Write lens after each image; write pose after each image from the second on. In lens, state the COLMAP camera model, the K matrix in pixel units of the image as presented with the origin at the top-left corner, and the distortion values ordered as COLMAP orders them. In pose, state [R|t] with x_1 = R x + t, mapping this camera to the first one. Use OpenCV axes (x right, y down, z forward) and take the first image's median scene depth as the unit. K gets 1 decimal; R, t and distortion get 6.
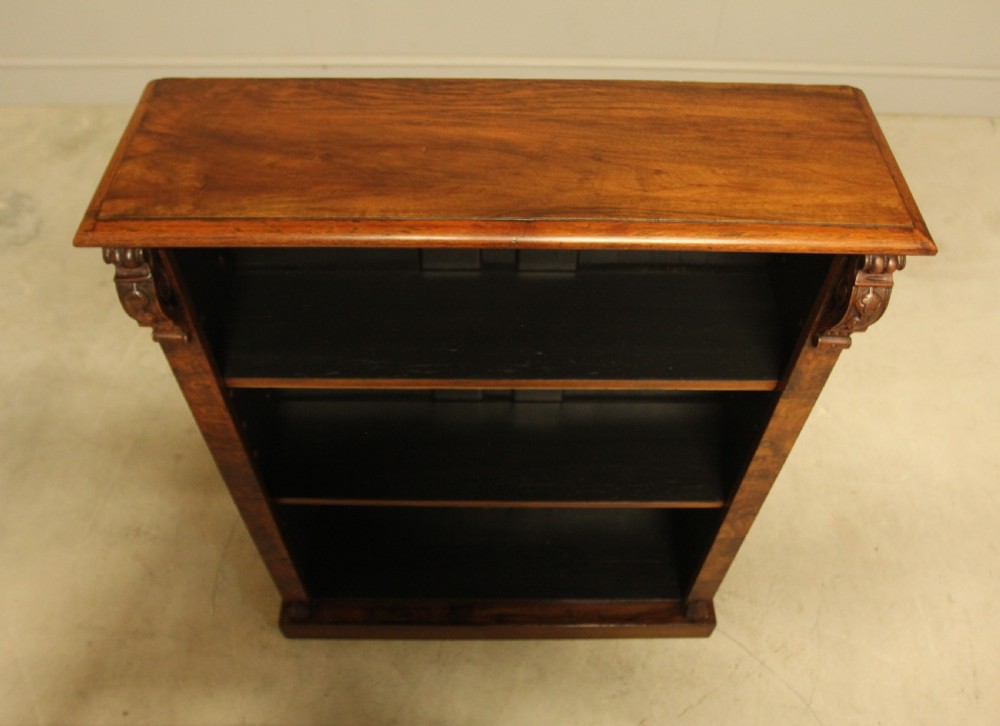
lens RADIAL K [[846.6, 0, 509.6], [0, 846.6, 359.2], [0, 0, 1]] dist [-0.074786, 0.021507]
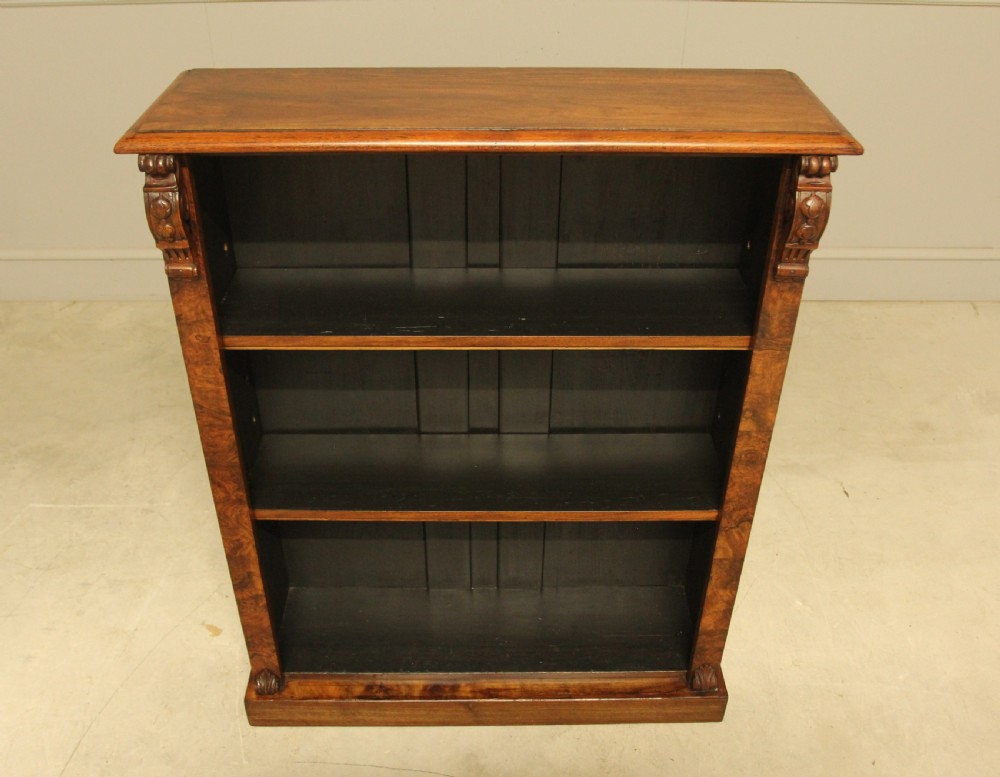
lens RADIAL K [[950.9, 0, 498.2], [0, 950.9, 365.9], [0, 0, 1]] dist [-0.068069, 0.000000]
pose [[0.999933, -0.011555, -0.000327, 0.005702], [0.010926, 0.953930, -0.299831, 0.501603], [0.003776, 0.299808, 0.953992, -0.140730]]
